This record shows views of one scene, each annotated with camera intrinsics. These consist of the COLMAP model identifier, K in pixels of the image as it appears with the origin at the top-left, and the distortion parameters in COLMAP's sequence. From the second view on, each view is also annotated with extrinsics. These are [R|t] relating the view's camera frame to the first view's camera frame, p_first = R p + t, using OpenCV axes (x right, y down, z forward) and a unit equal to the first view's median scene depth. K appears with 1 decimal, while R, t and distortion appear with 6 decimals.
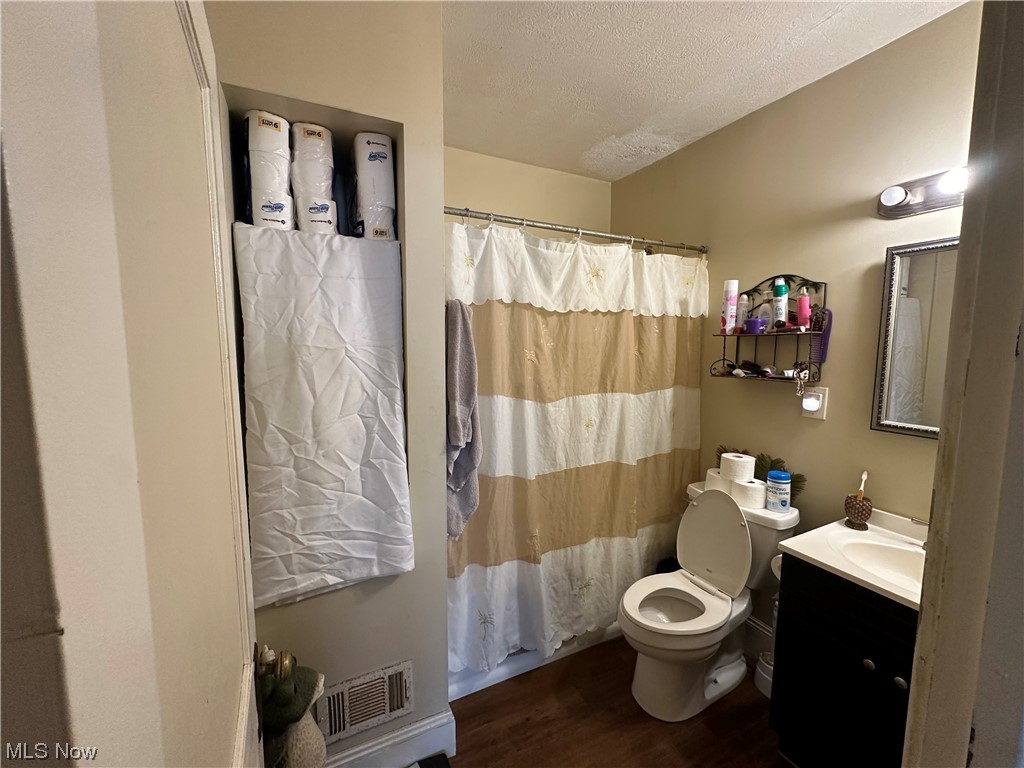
lens RADIAL K [[406.0, 0, 512.9], [0, 406.0, 384.1], [0, 0, 1]] dist [-0.003858, 0.000176]
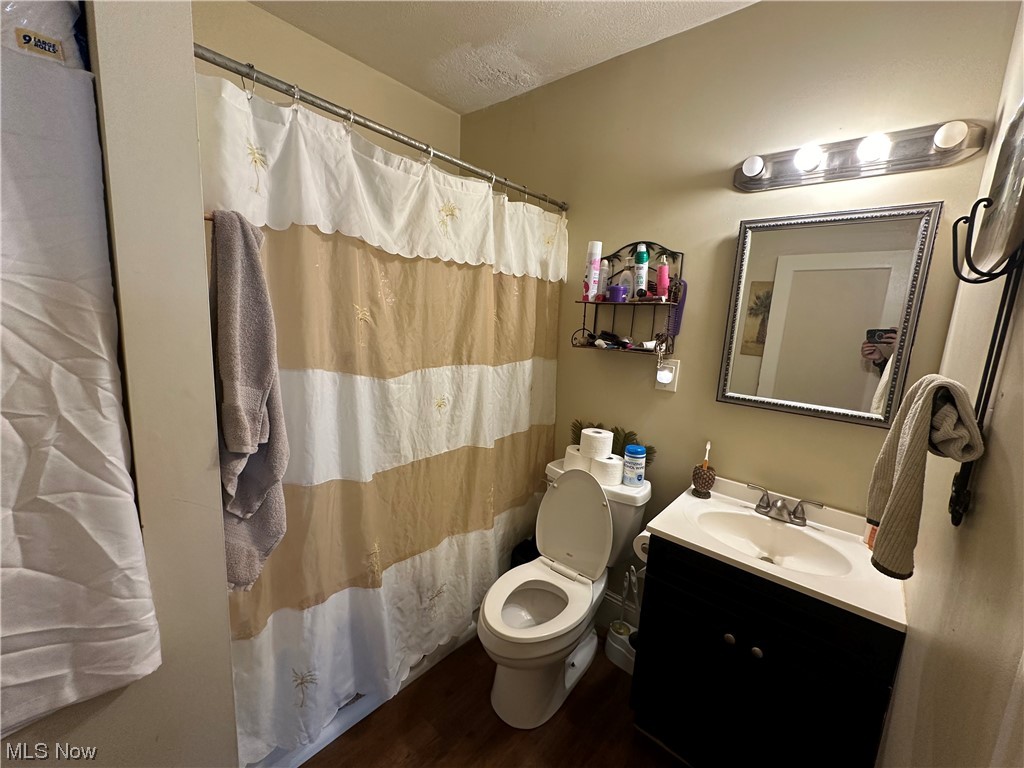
lens RADIAL K [[406.0, 0, 511.9], [0, 406.0, 383.6], [0, 0, 1]] dist [-0.003858, 0.000176]
pose [[0.921527, -0.018000, 0.387898, 0.004778], [-0.011266, 0.997265, 0.073041, -0.001782], [-0.388151, -0.071679, 0.918804, 0.230303]]
